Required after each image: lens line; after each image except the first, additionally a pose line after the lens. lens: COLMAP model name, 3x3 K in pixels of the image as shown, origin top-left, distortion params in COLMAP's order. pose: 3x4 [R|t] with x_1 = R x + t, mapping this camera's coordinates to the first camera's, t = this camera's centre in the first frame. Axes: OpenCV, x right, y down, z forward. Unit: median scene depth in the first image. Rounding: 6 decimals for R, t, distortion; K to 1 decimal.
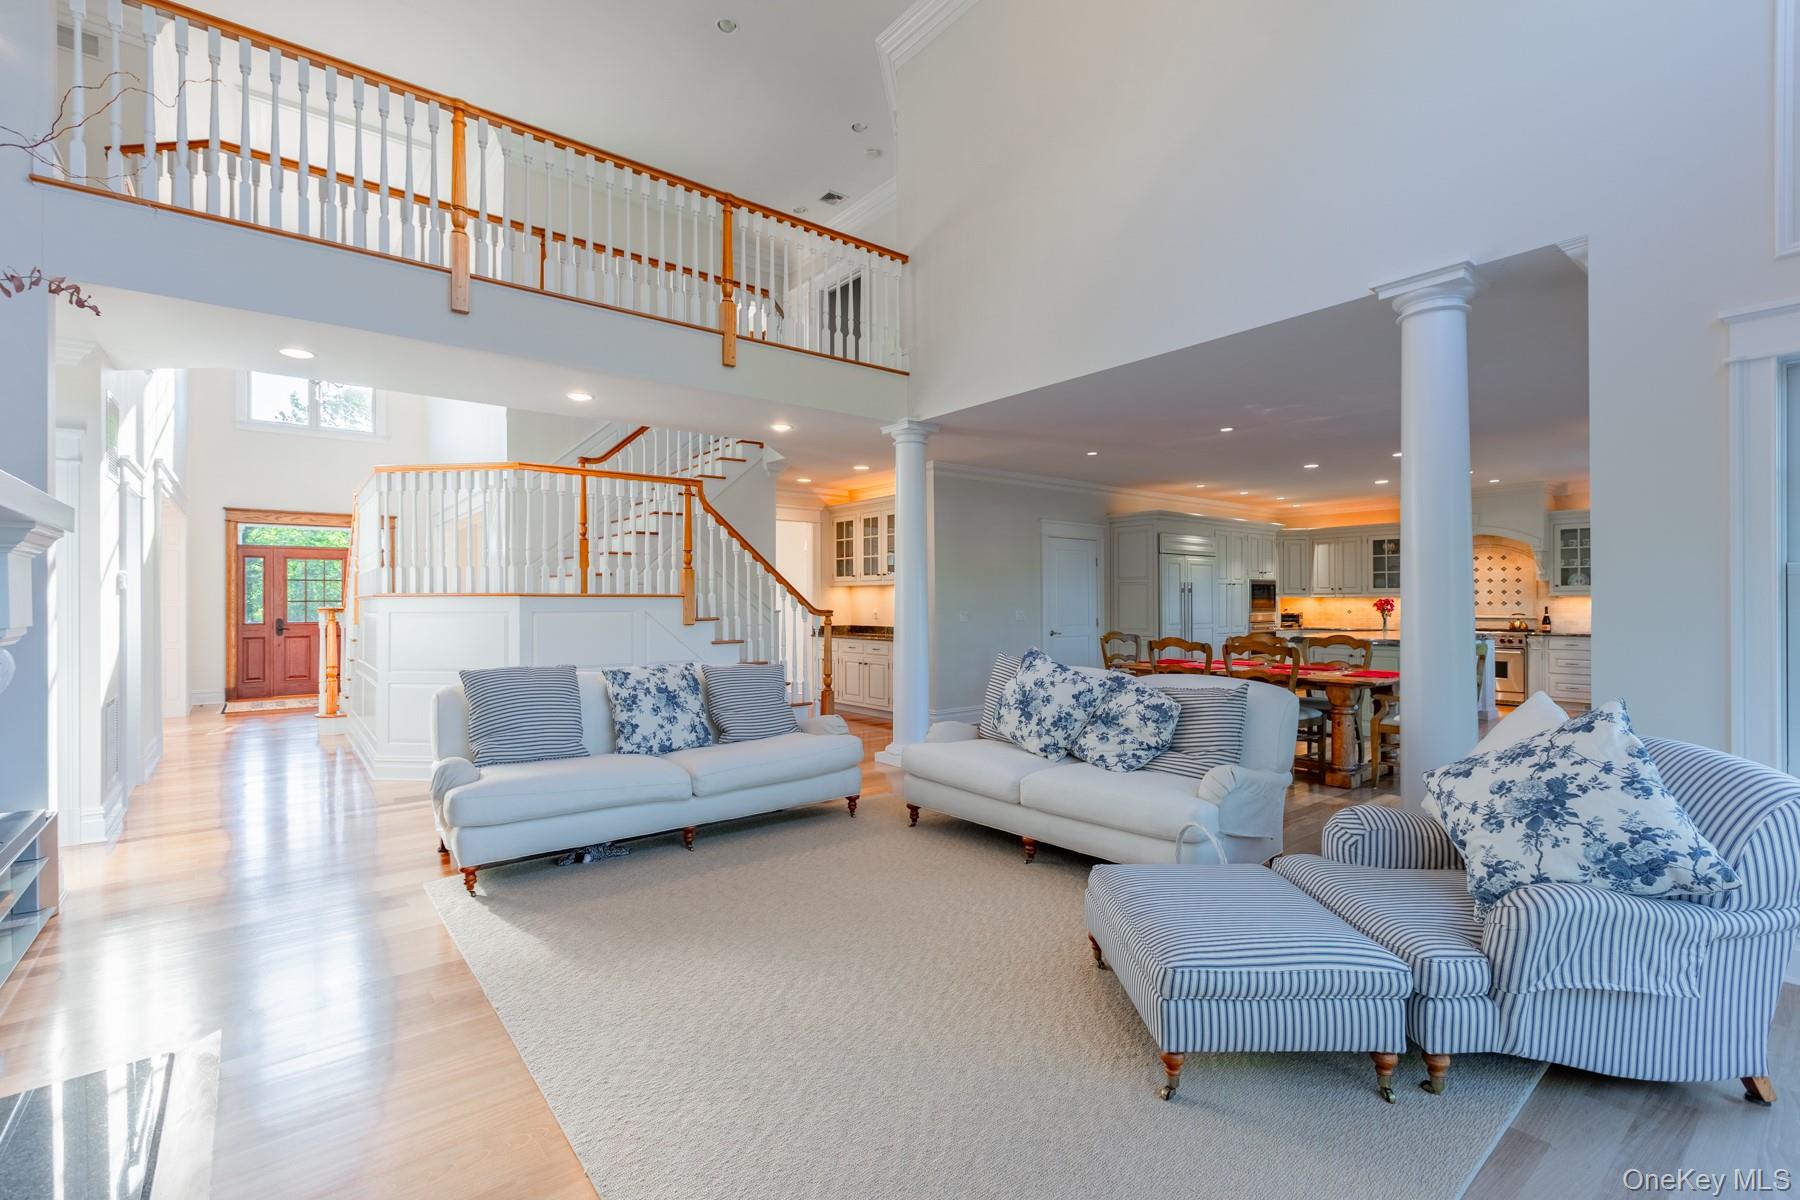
lens RADIAL K [[806.3, 0, 888.1], [0, 806.3, 598.0], [0, 0, 1]] dist [0.002918, -0.000898]
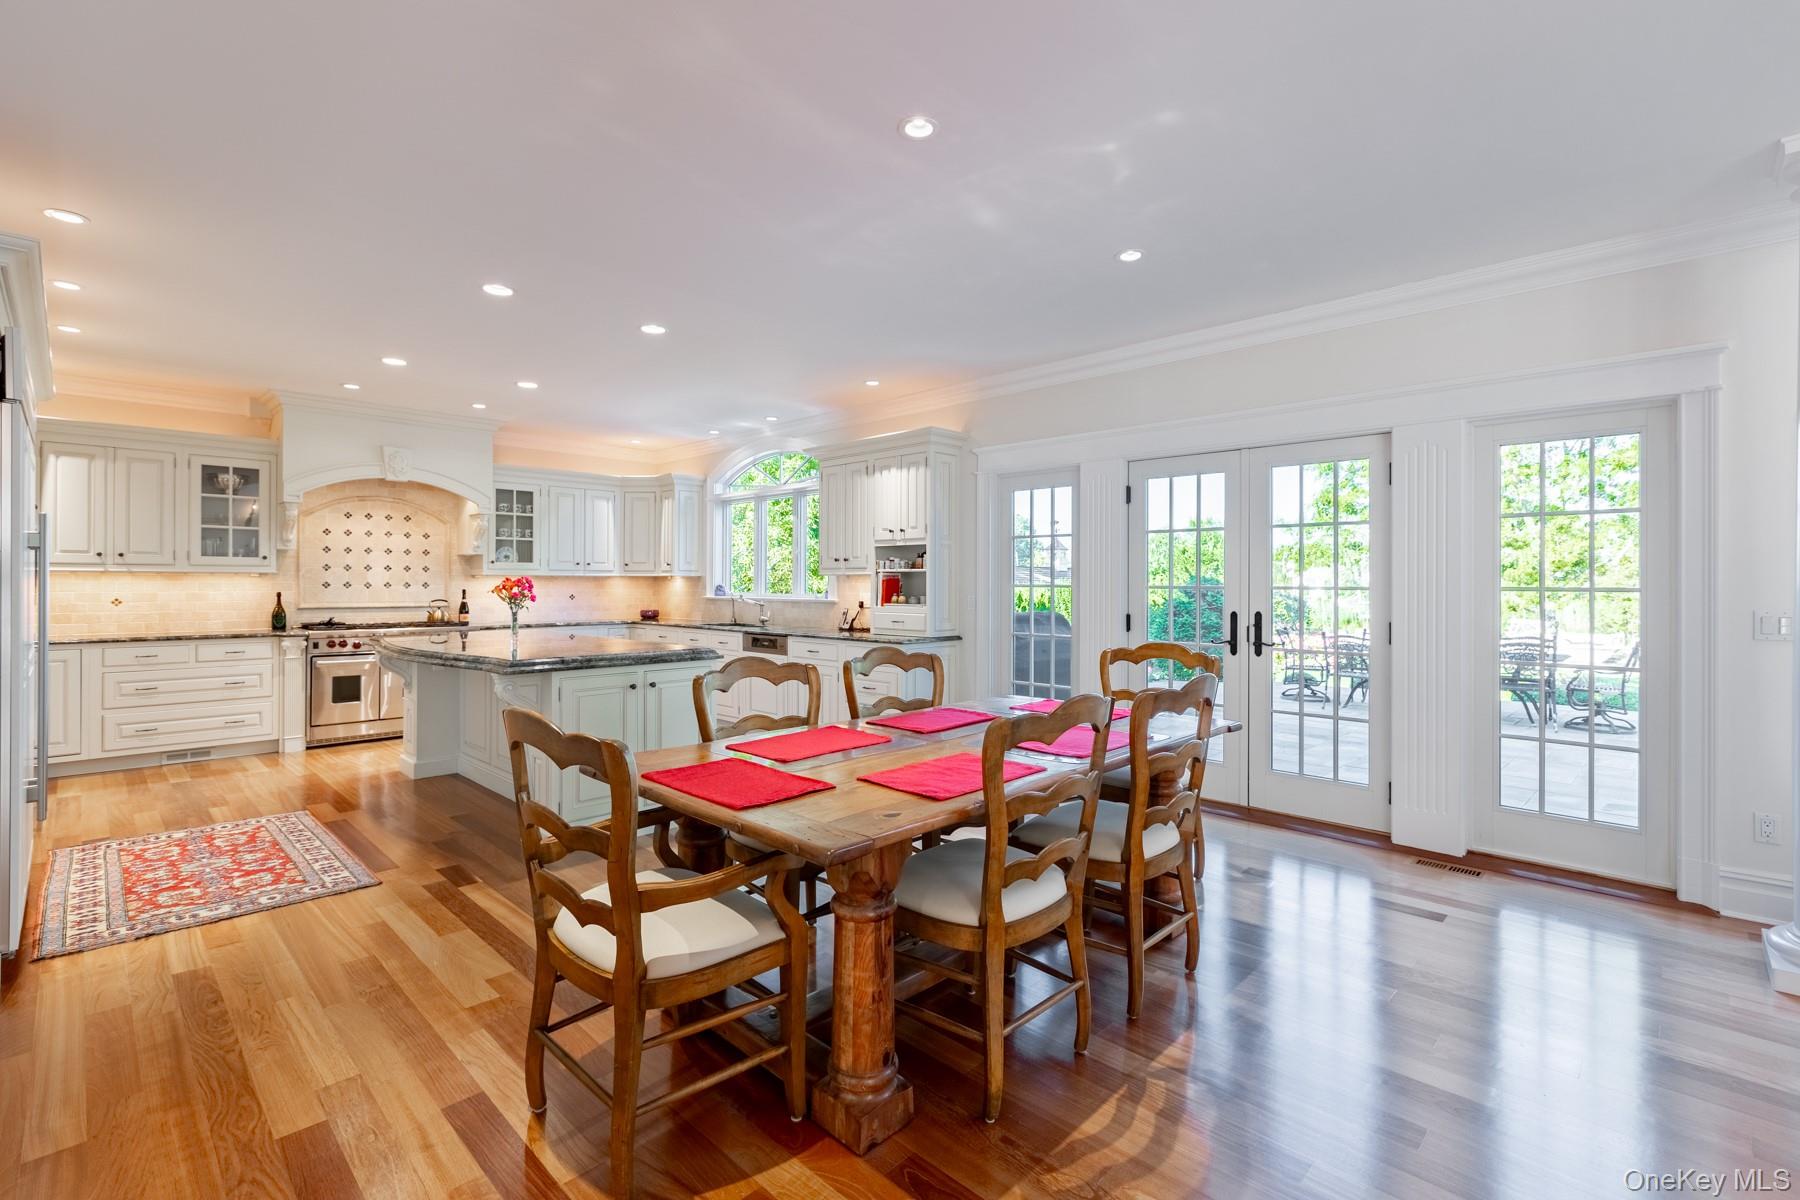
lens RADIAL K [[806.3, 0, 888.8], [0, 806.3, 582.1], [0, 0, 1]] dist [0.002918, -0.000898]
pose [[-0.121261, 0.003927, 0.992613, 0.031416], [-0.008094, 0.999955, -0.004945, 0.004413], [-0.992588, -0.008634, -0.121224, 0.714167]]
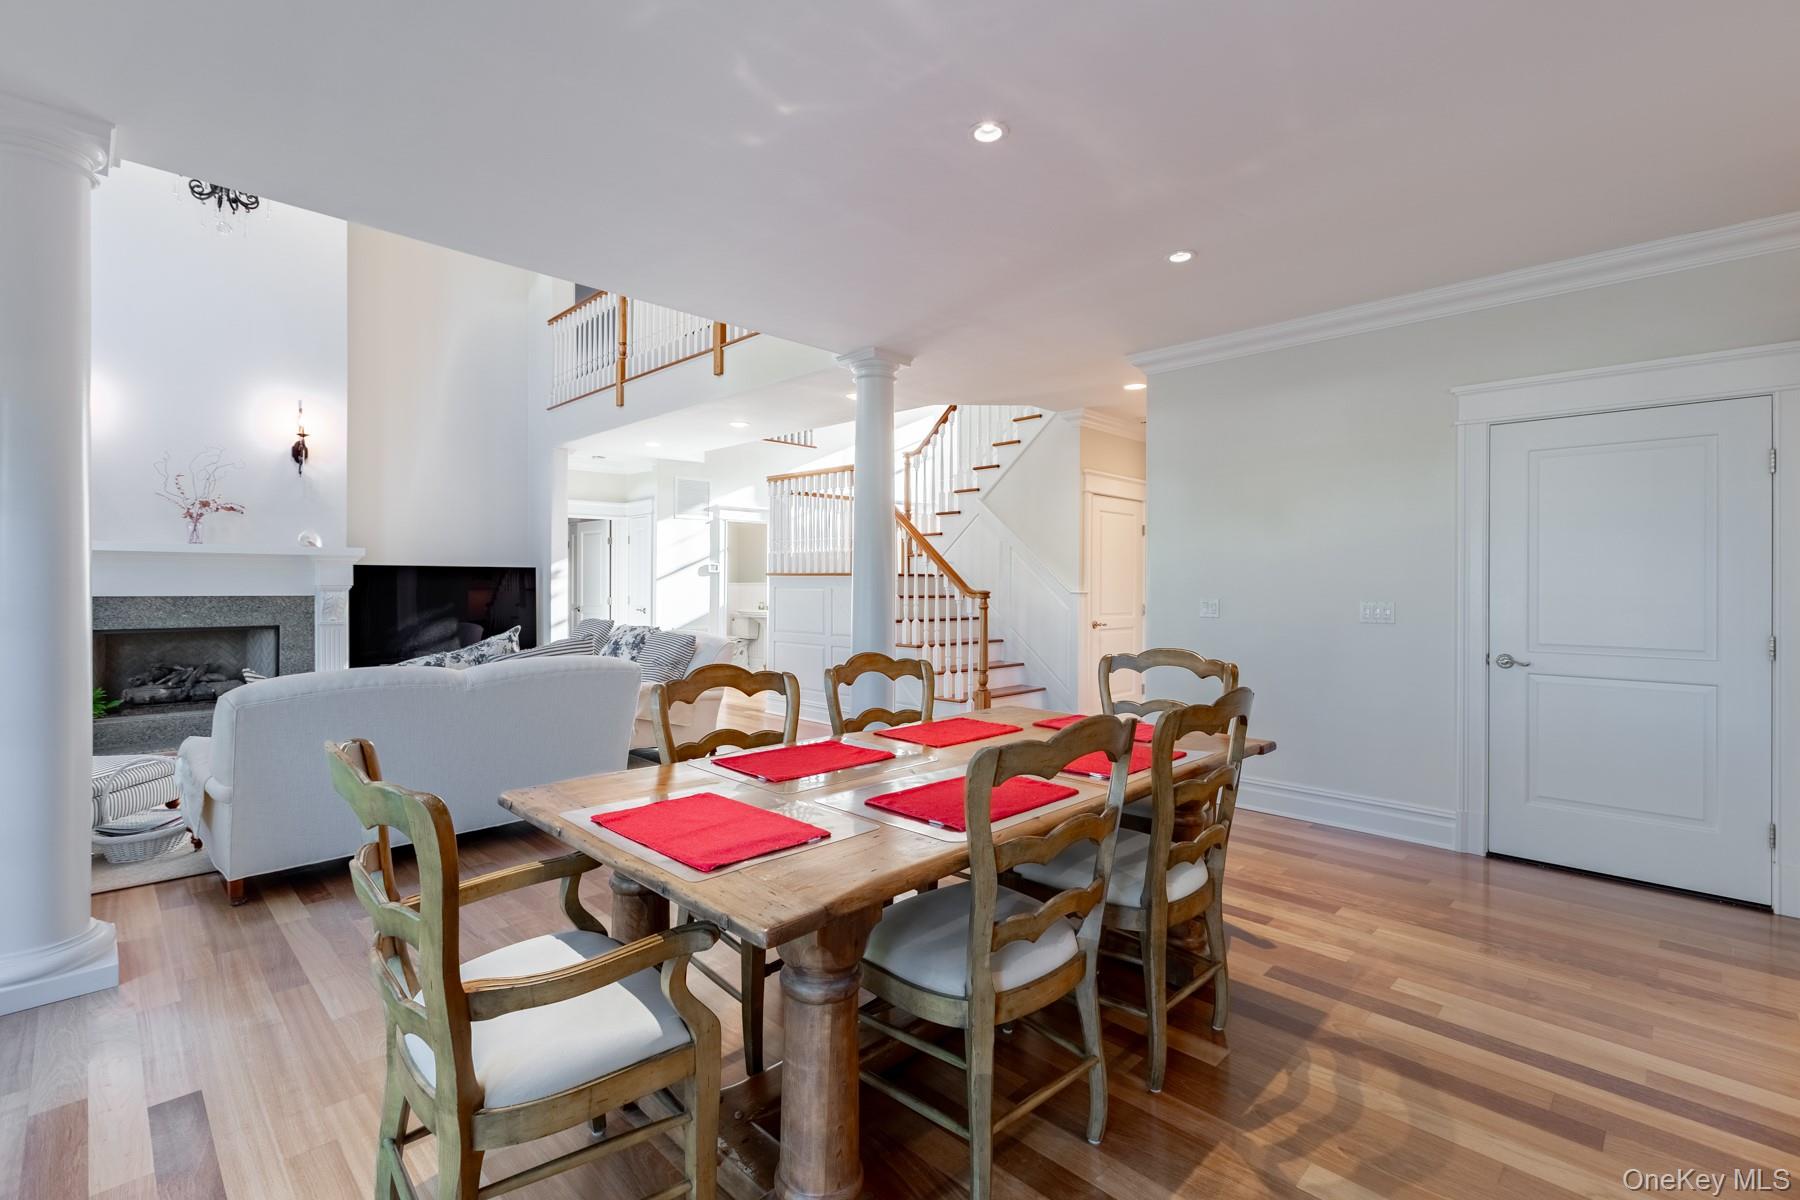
lens RADIAL K [[806.3, 0, 889.0], [0, 806.3, 582.8], [0, 0, 1]] dist [0.002918, -0.000898]
pose [[0.114832, 0.004784, -0.993373, 0.537107], [0.001026, 0.999987, 0.004935, 0.002496], [0.993384, -0.001586, 0.114825, 0.613845]]
